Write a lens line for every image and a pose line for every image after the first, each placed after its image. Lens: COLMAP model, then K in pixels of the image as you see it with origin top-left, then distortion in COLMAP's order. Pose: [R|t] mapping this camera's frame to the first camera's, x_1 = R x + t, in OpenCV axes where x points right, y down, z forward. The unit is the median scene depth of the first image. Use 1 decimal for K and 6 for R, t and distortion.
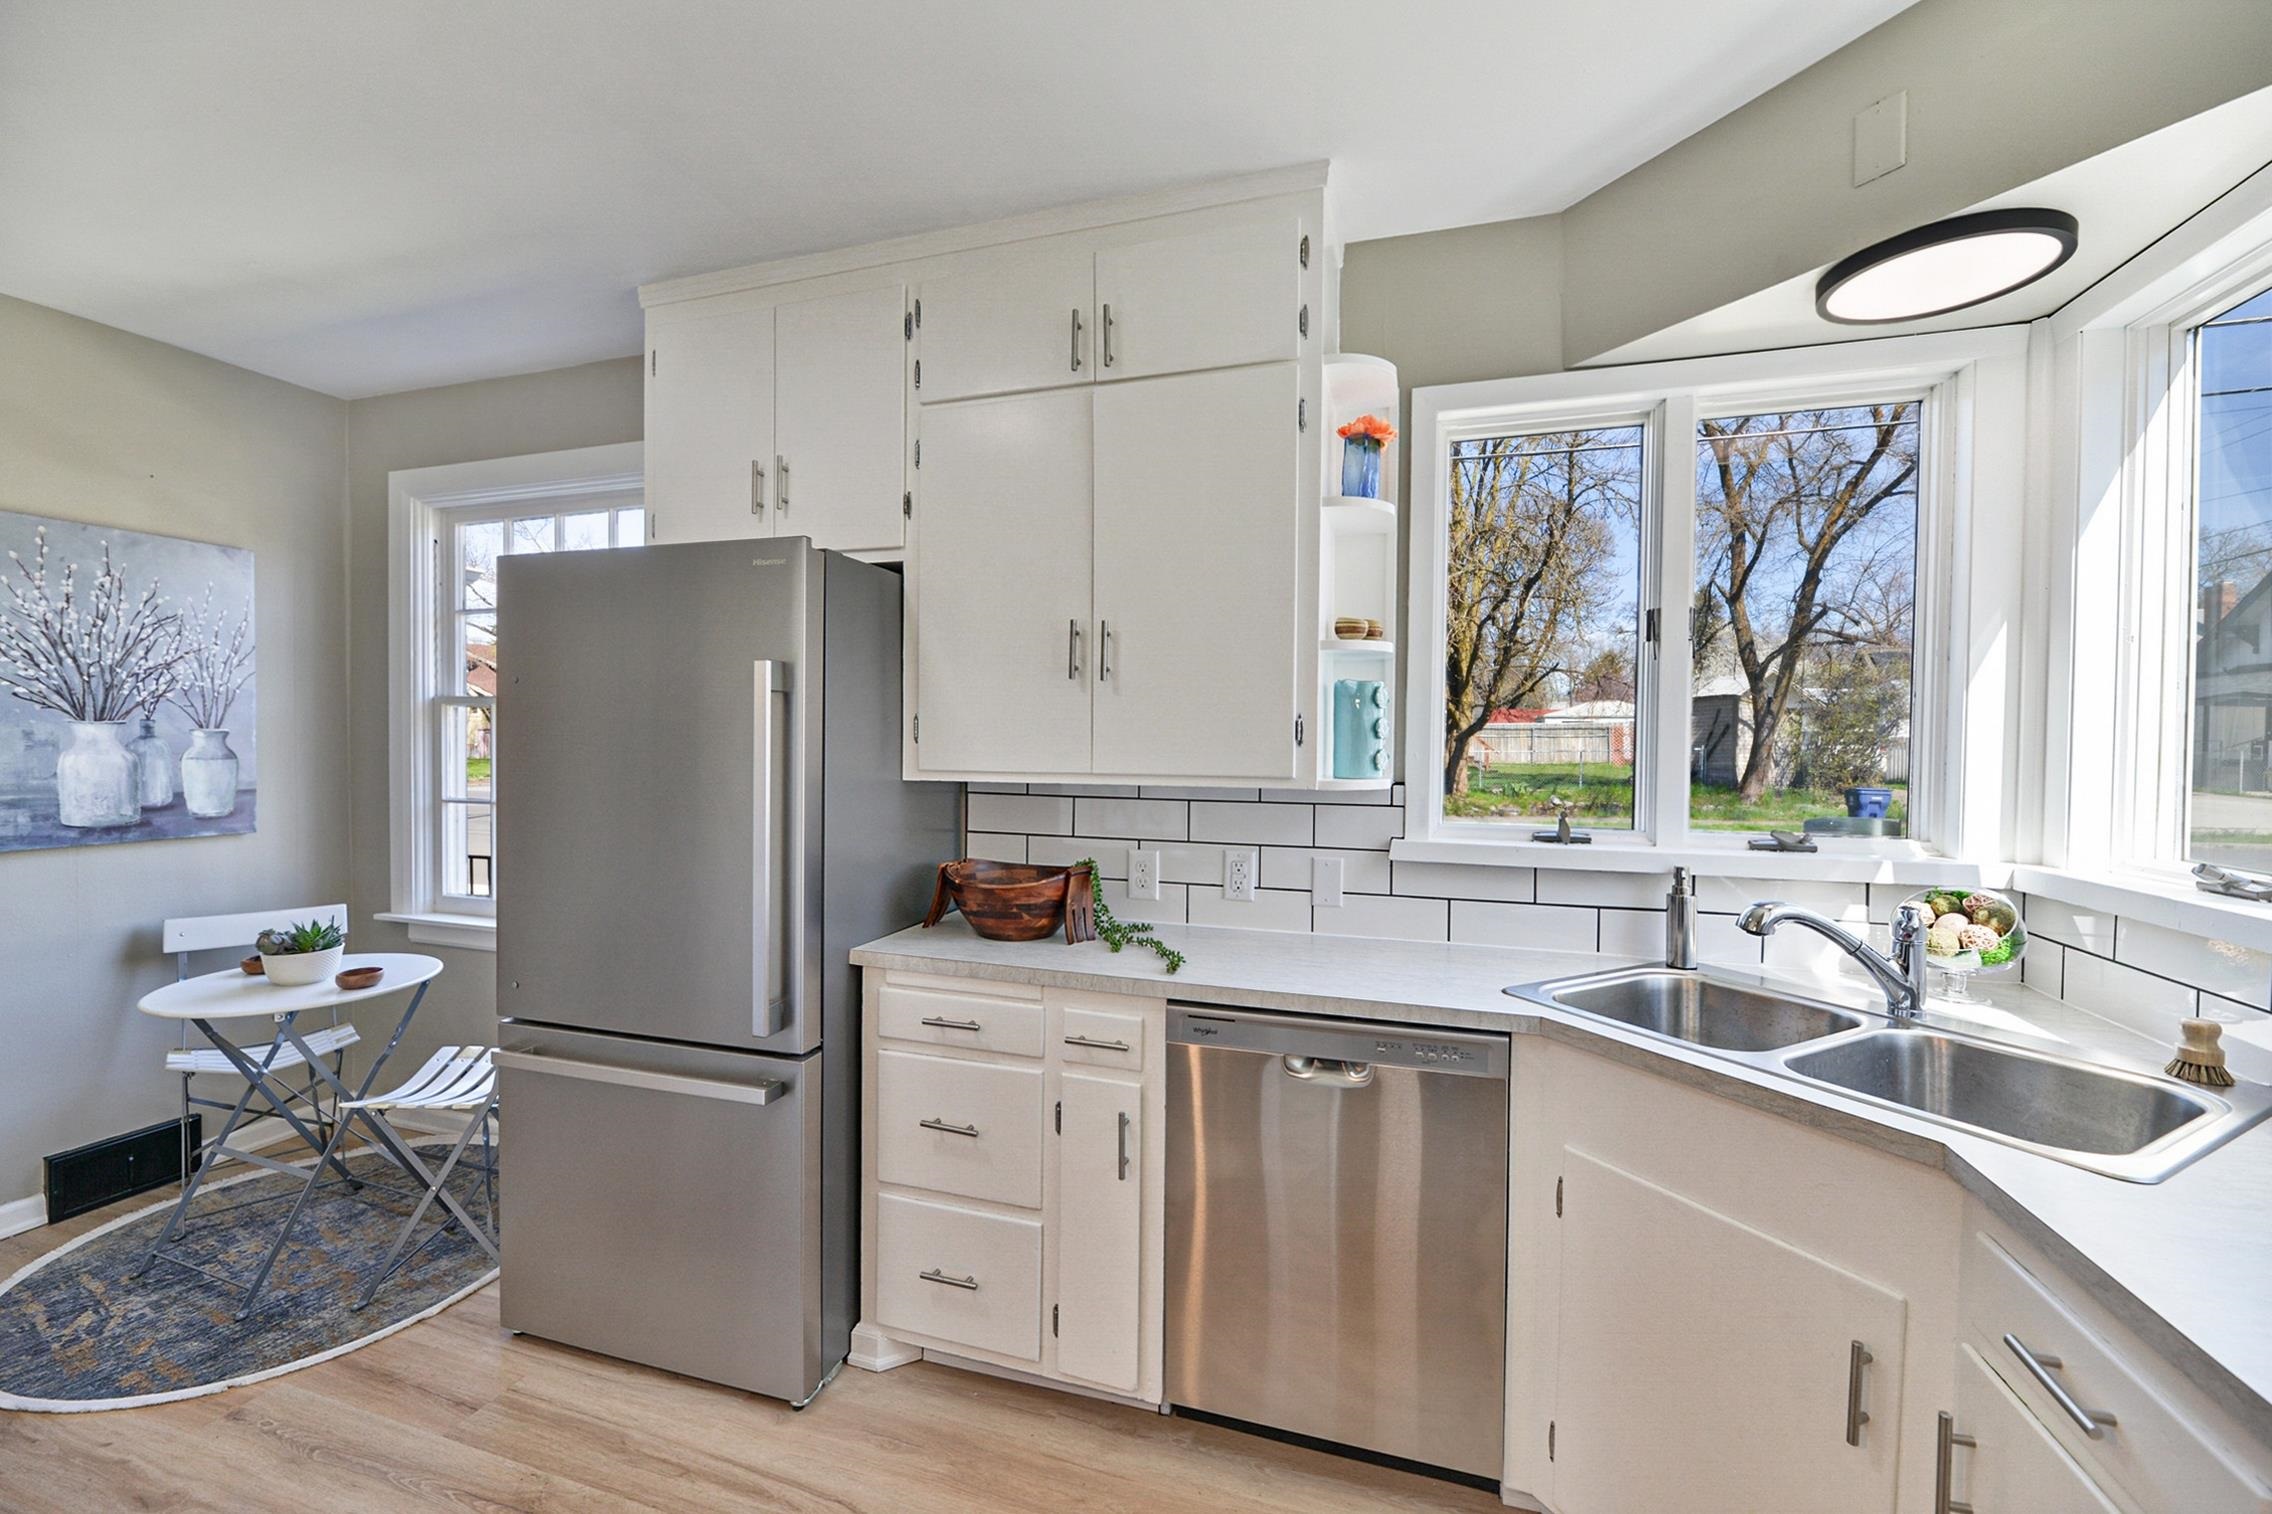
lens RADIAL K [[923.7, 0, 1125.1], [0, 923.7, 758.2], [0, 0, 1]] dist [-0.014930, -0.000305]
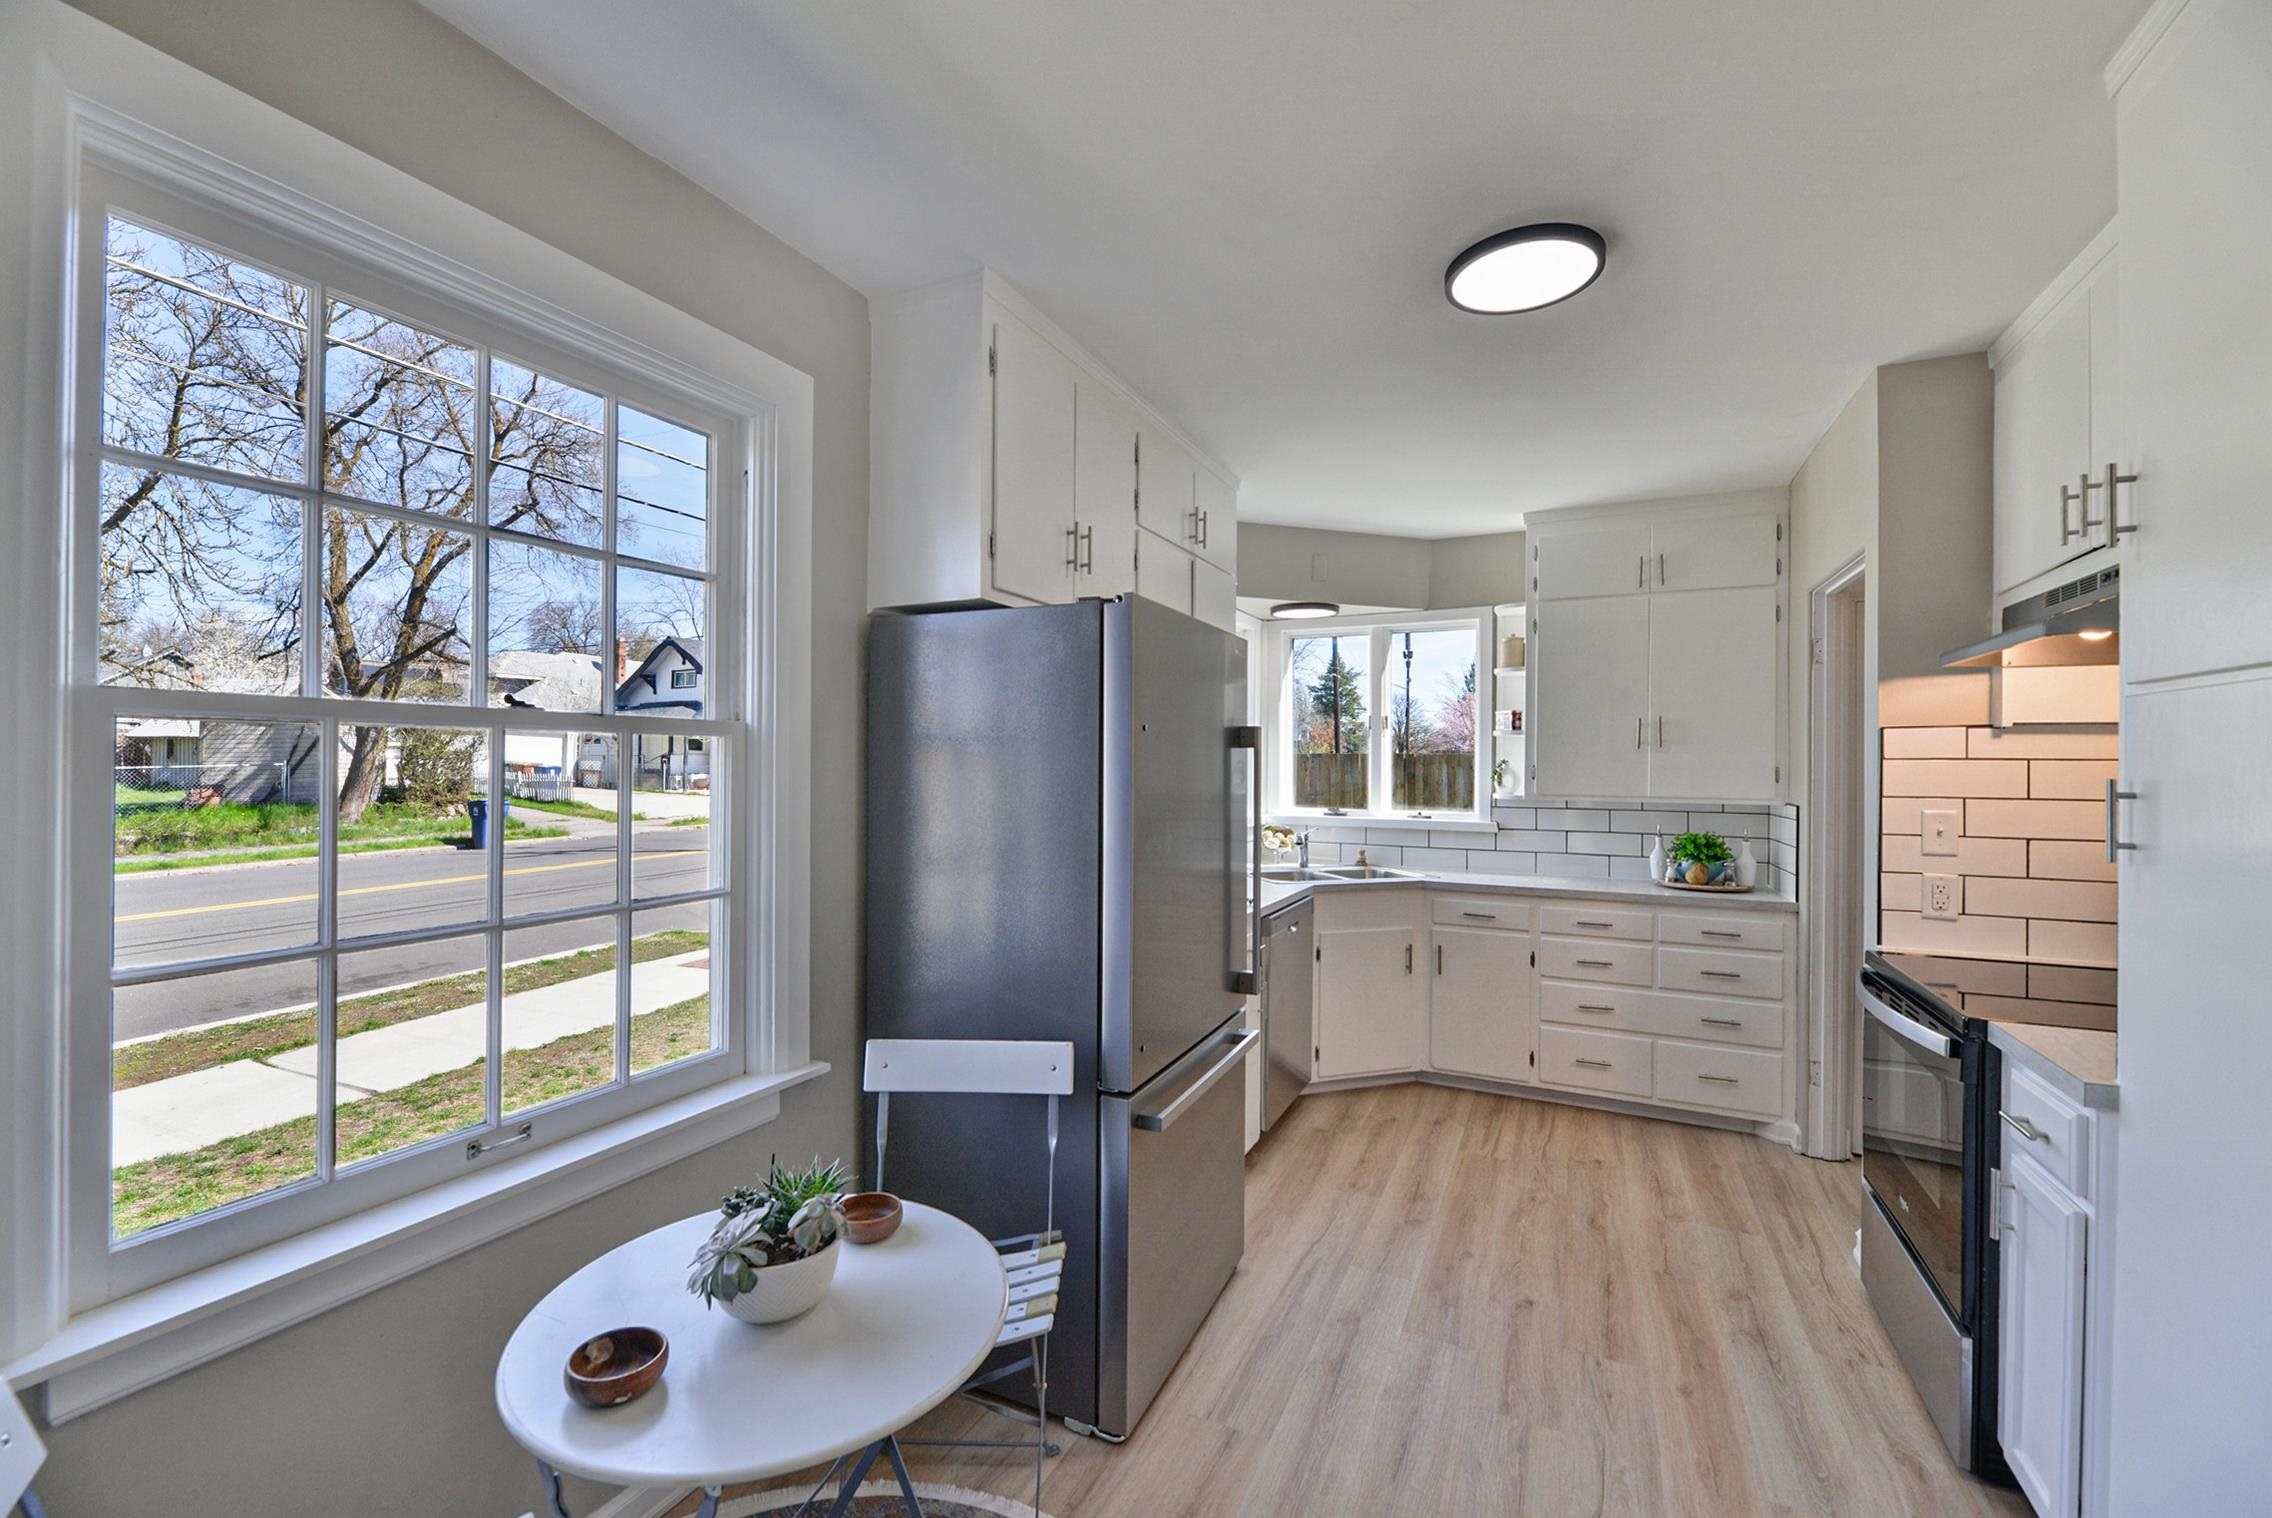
lens RADIAL K [[923.7, 0, 1135.6], [0, 923.7, 758.0], [0, 0, 1]] dist [-0.014930, -0.000305]
pose [[0.128577, -0.000824, 0.991699, -0.149862], [0.013905, 0.999903, -0.000971, -0.004270], [-0.991602, 0.013914, 0.128576, 0.082214]]
